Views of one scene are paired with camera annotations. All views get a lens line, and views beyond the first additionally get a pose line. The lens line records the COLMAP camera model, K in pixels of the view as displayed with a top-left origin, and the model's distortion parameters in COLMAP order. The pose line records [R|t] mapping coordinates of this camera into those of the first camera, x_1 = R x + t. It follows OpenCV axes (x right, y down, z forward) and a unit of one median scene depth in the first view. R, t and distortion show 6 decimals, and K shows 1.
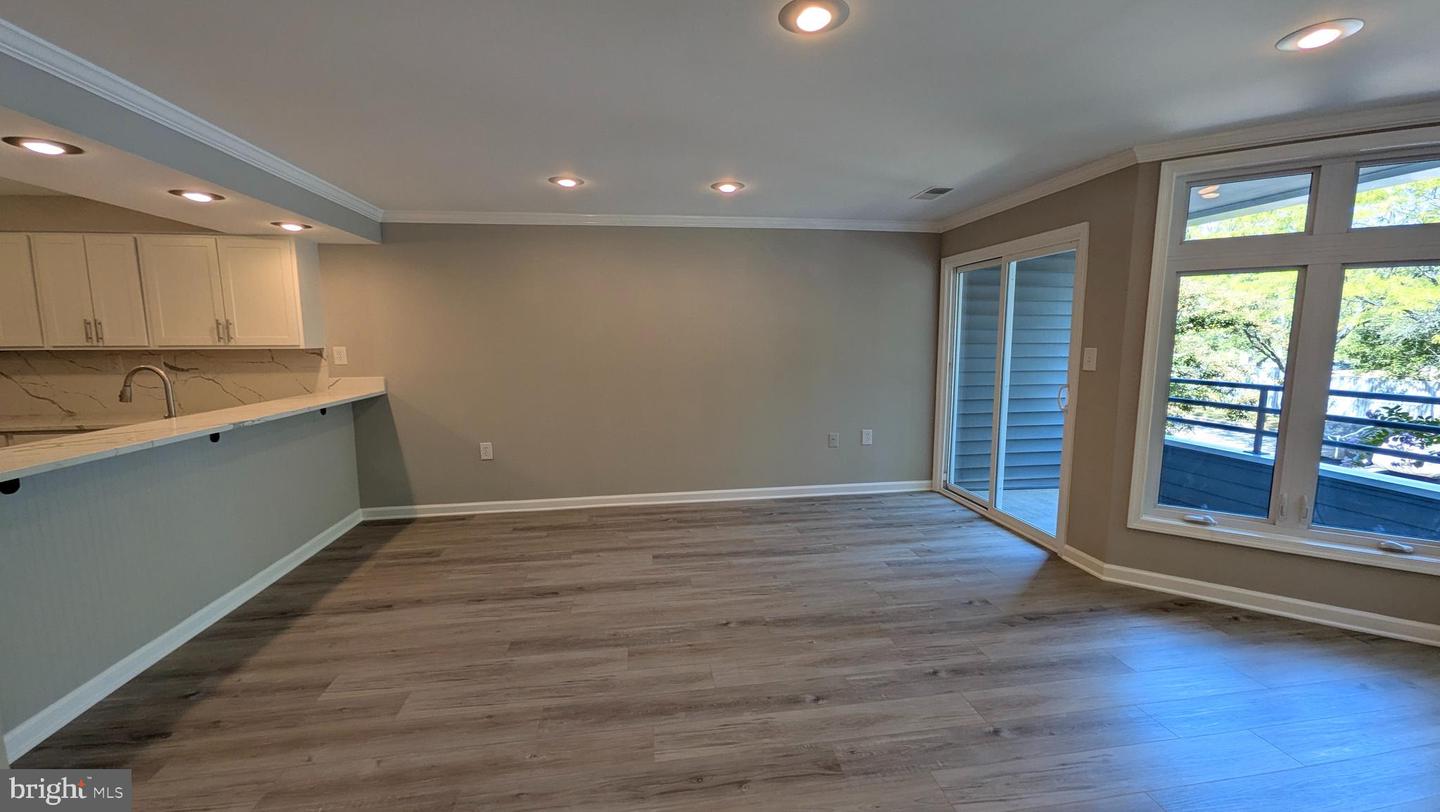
lens RADIAL K [[560.3, 0, 724.4], [0, 560.3, 405.3], [0, 0, 1]] dist [0.010383, -0.003417]
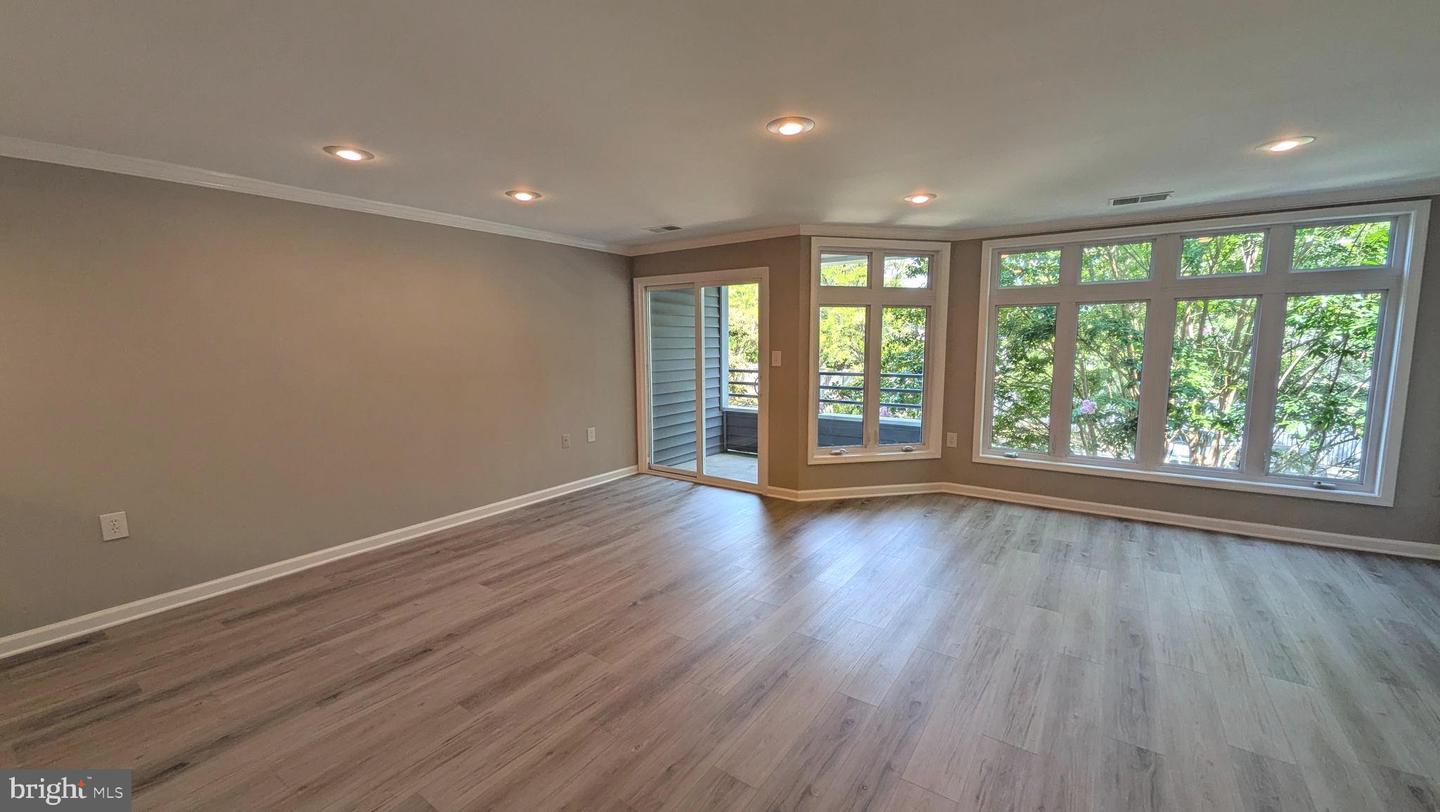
lens RADIAL K [[560.3, 0, 719.0], [0, 560.3, 406.2], [0, 0, 1]] dist [0.010383, -0.003417]
pose [[0.689224, -0.084341, 0.719623, -0.488302], [0.089907, 0.995481, 0.030563, -0.013927], [-0.718949, 0.043634, 0.693692, 0.071050]]
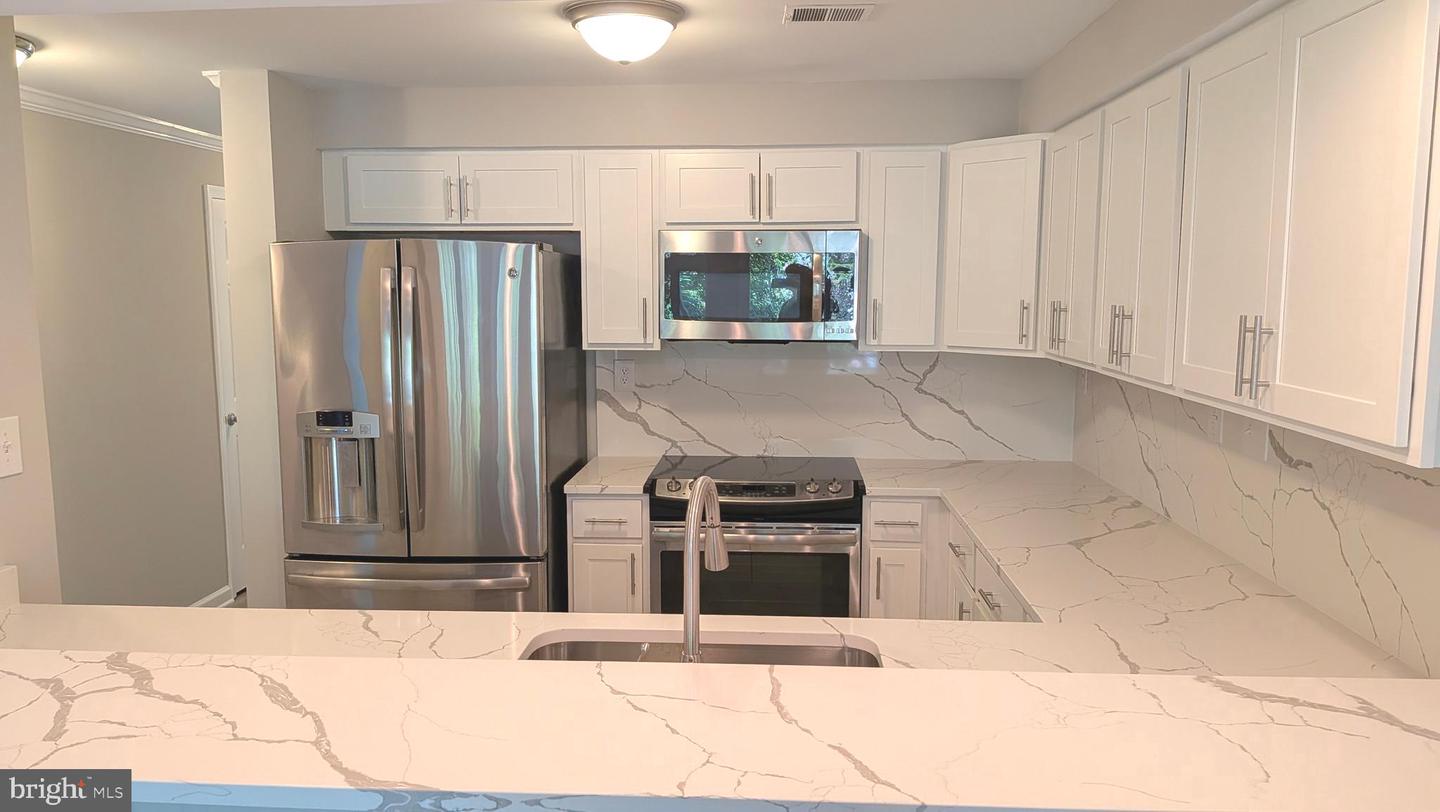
lens RADIAL K [[1027.2, 0, 721.7], [0, 1027.2, 405.7], [0, 0, 1]] dist [0.054835, -0.001955]
pose [[-0.206978, 0.122719, -0.970618, -0.353946], [-0.115545, 0.982092, 0.148809, -0.159919], [0.971499, 0.142951, -0.189092, 0.876459]]
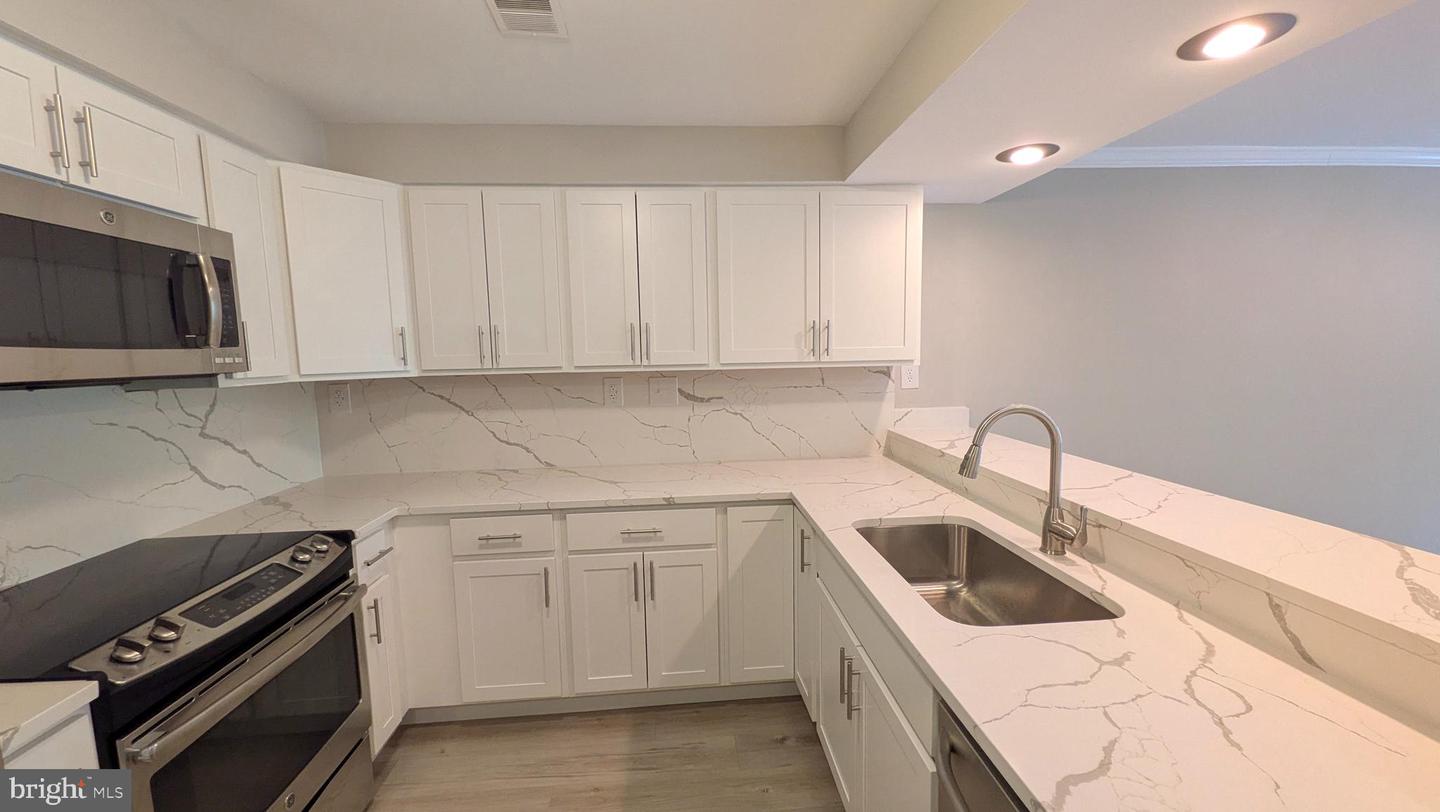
lens RADIAL K [[560.3, 0, 718.9], [0, 560.3, 404.9], [0, 0, 1]] dist [0.010383, -0.003417]
pose [[0.997002, -0.006863, -0.077068, -0.983290], [0.005419, 0.999806, -0.018933, -0.048715], [0.077183, 0.018458, 0.996846, 0.380801]]
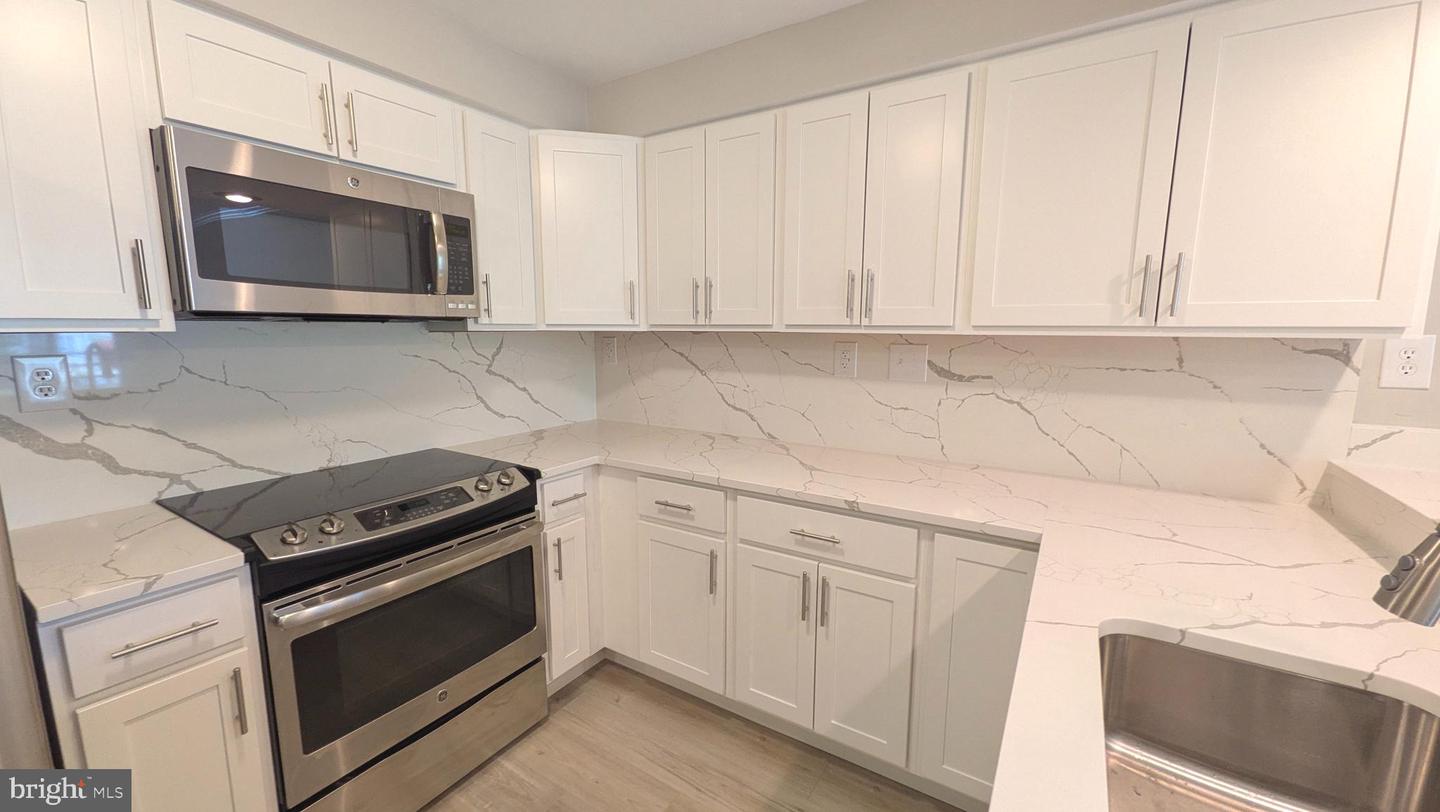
lens RADIAL K [[560.3, 0, 719.5], [0, 560.3, 405.1], [0, 0, 1]] dist [0.010383, -0.003417]
pose [[0.753523, 0.100320, -0.649722, -0.885893], [-0.086906, 0.994816, 0.052814, -0.051977], [0.651652, 0.016669, 0.758335, 0.555575]]
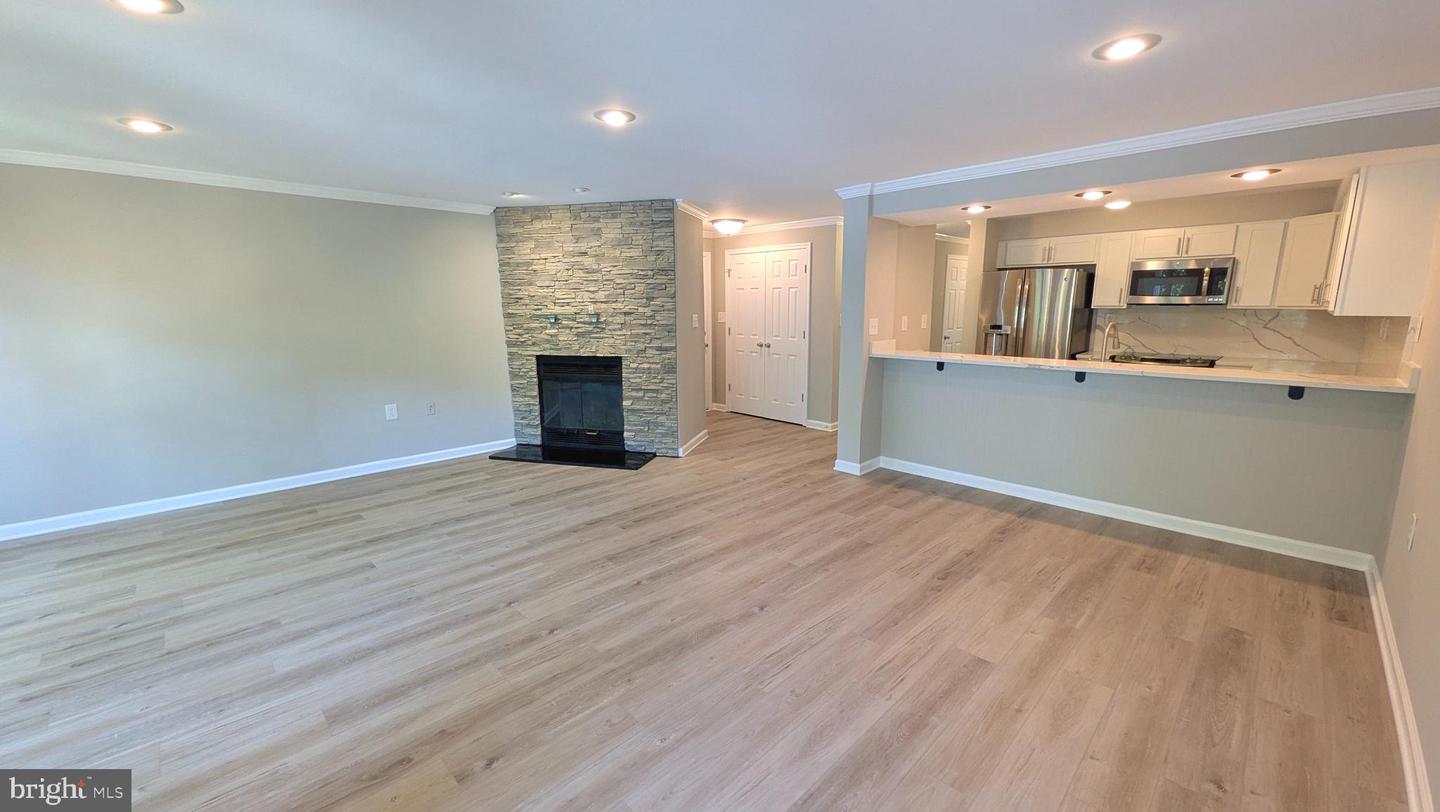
lens RADIAL K [[560.3, 0, 718.1], [0, 560.3, 407.9], [0, 0, 1]] dist [0.010383, -0.003417]
pose [[-0.812427, 0.118703, -0.570851, 0.434897], [-0.059632, 0.957008, 0.283867, -0.159610], [0.580005, 0.264662, -0.770421, 1.216347]]
